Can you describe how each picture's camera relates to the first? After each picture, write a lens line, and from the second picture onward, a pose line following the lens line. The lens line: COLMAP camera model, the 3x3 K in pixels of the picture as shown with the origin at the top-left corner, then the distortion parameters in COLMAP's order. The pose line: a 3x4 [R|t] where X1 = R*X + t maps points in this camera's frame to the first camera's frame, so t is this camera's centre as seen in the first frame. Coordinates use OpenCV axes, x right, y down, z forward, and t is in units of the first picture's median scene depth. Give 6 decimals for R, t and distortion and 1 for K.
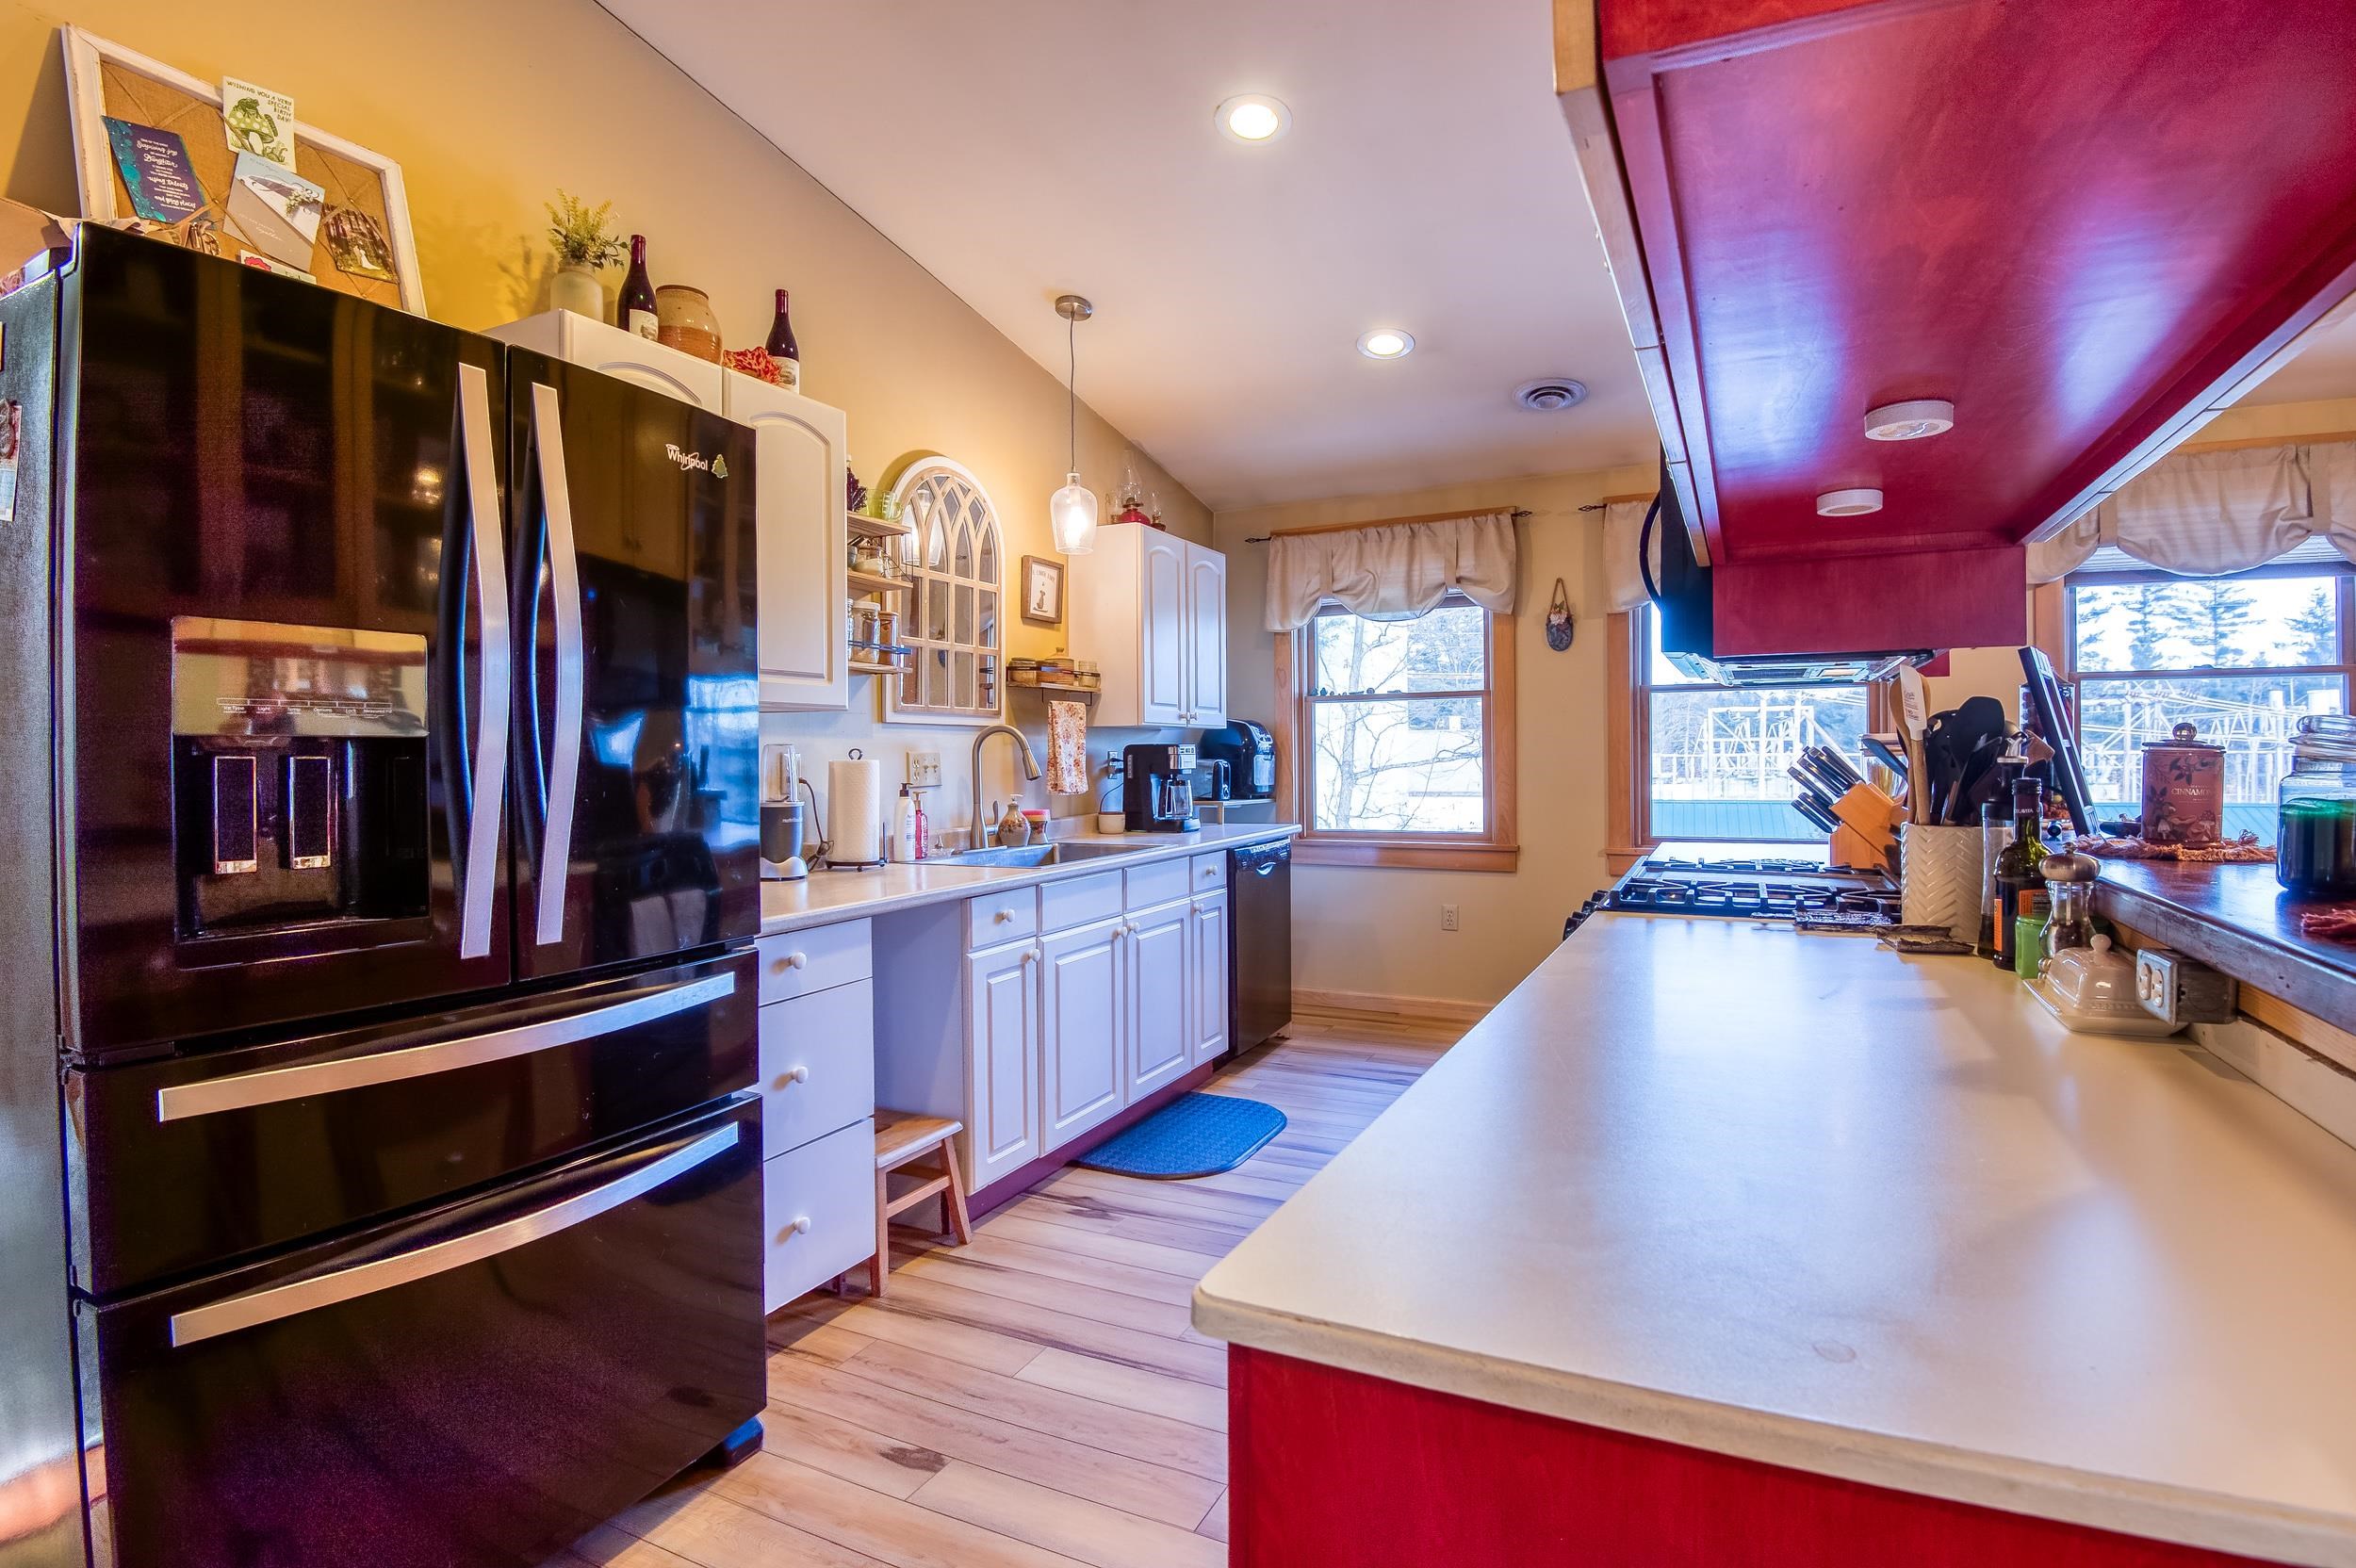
lens RADIAL K [[1126.9, 0, 1181.5], [0, 1126.9, 773.7], [0, 0, 1]] dist [-0.012489, -0.018468]
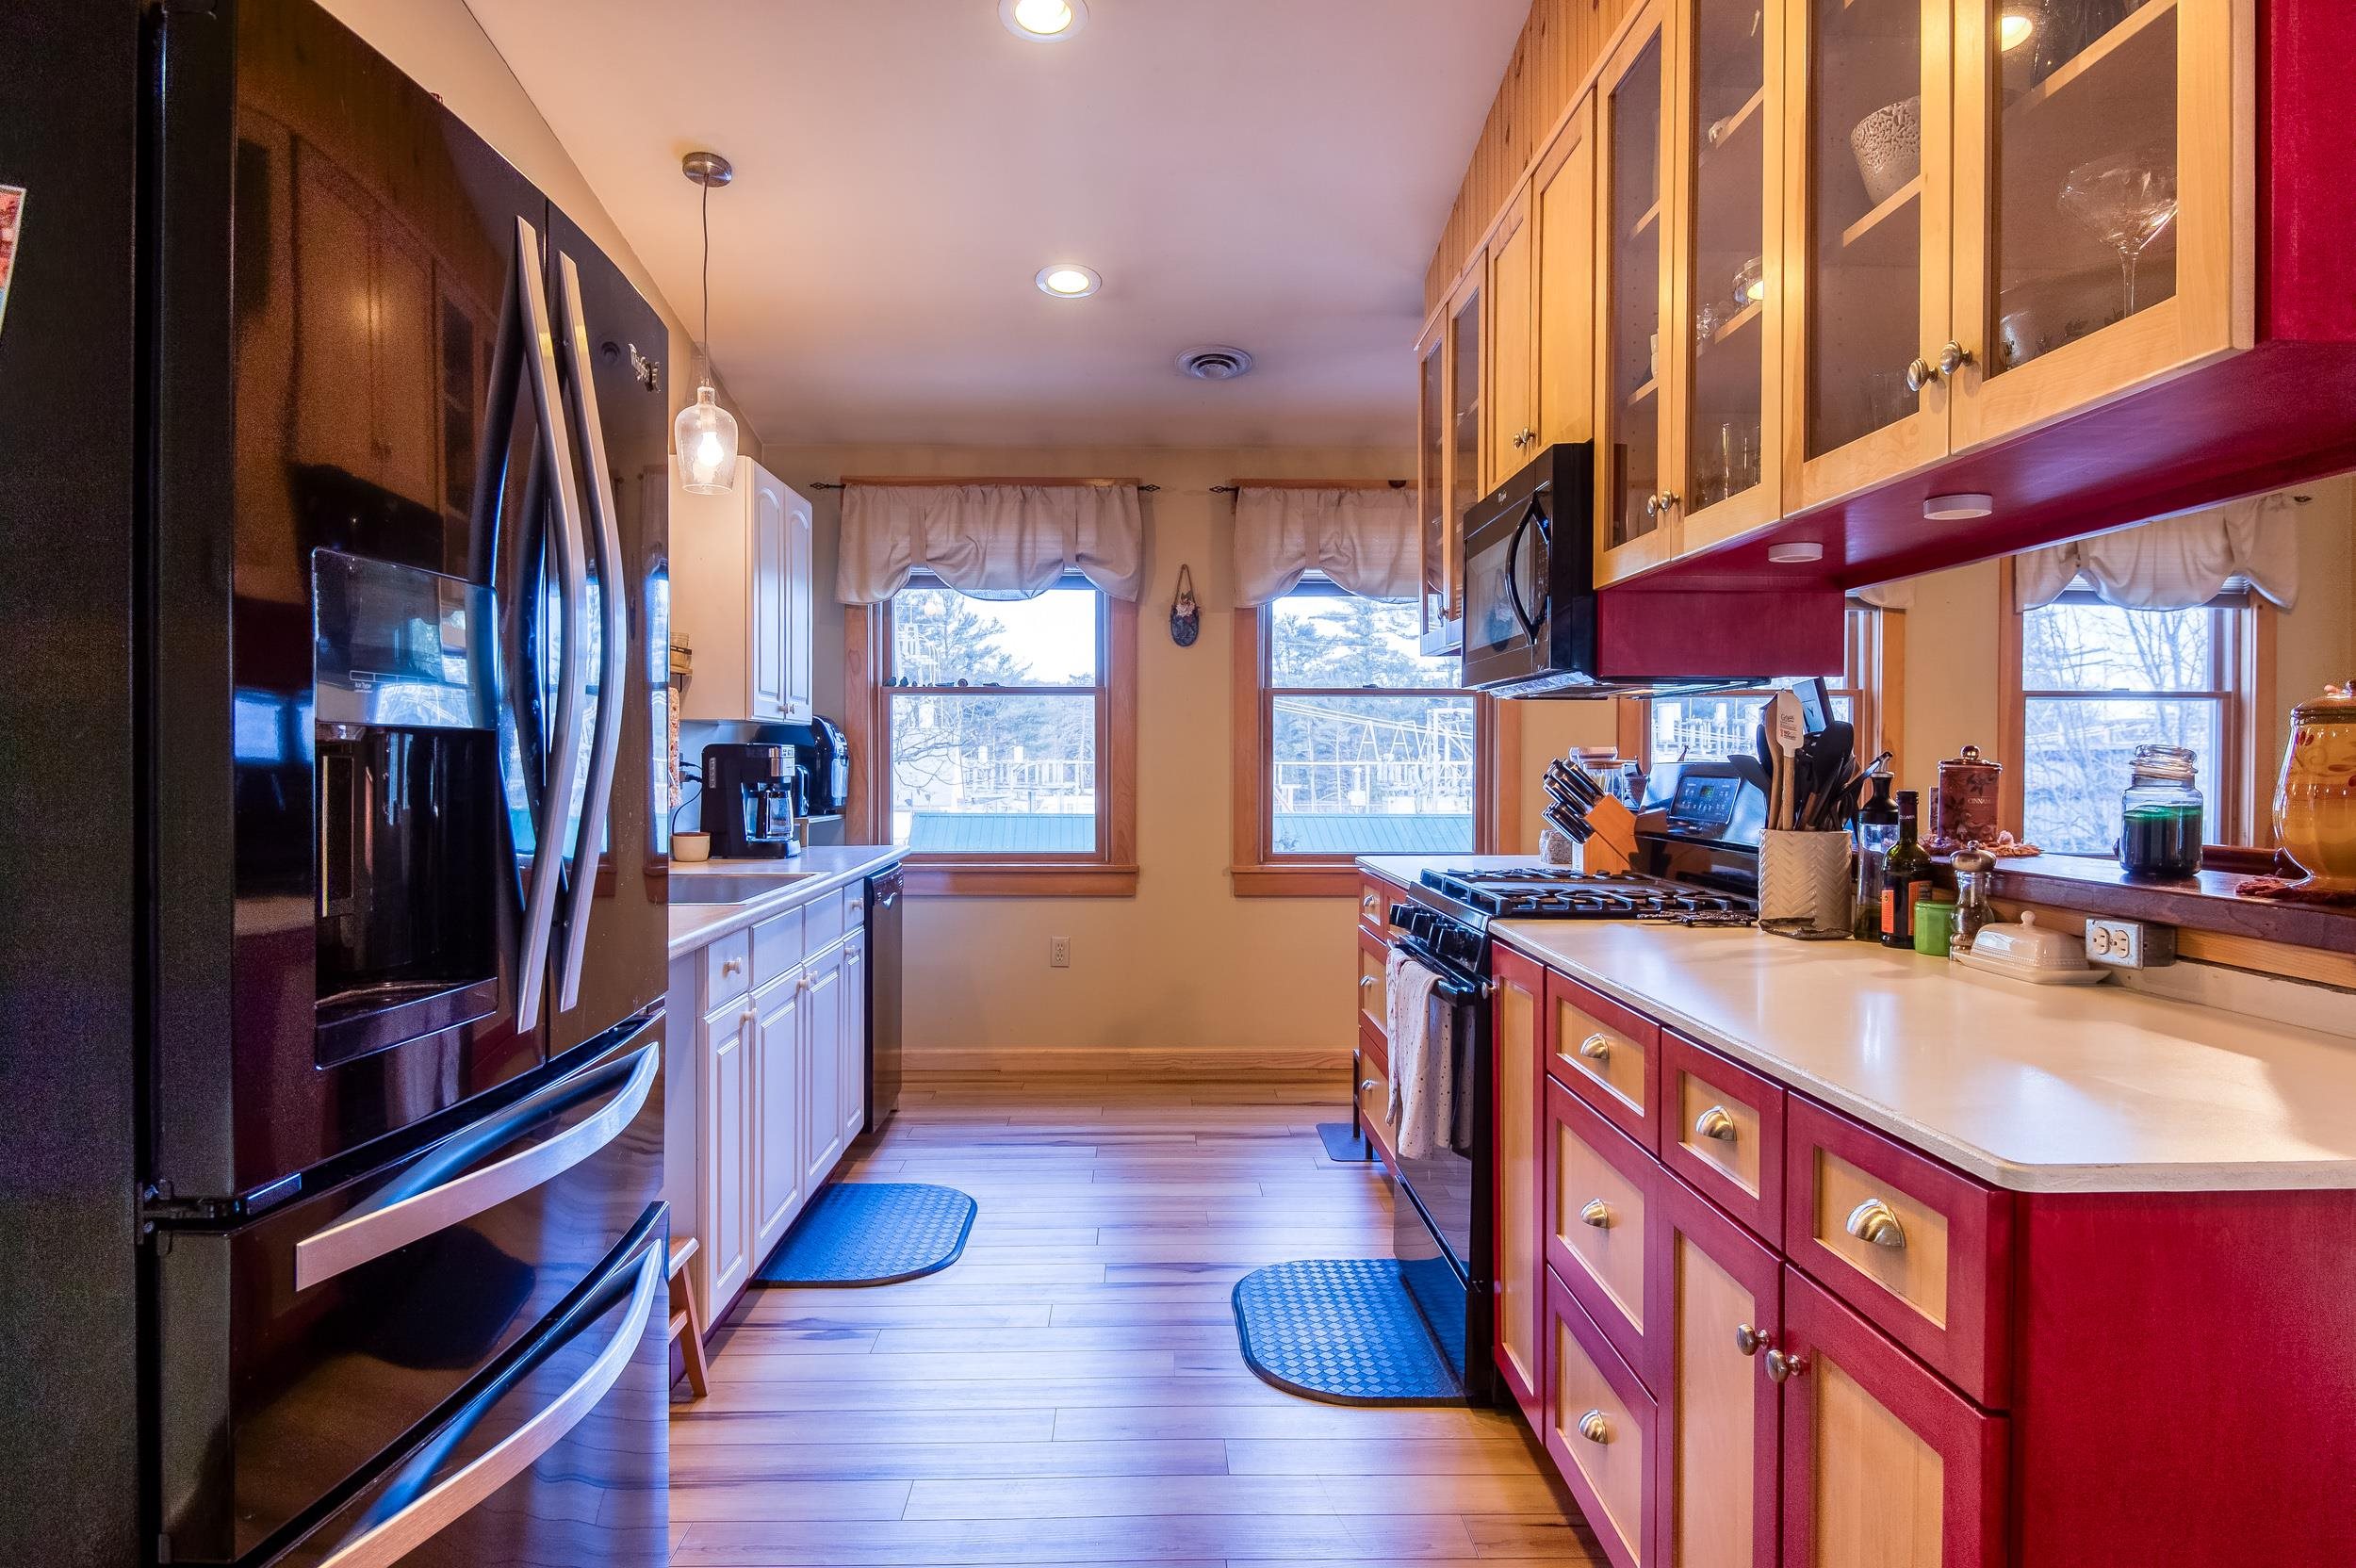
lens RADIAL K [[1446.6, 0, 1165.4], [0, 1446.6, 787.6], [0, 0, 1]] dist [0.001686, -0.008521]
pose [[0.888194, 0.002867, 0.459459, -0.209544], [-0.004233, 0.999989, 0.001942, 0.000500], [-0.459448, -0.003670, 0.888197, -0.010282]]
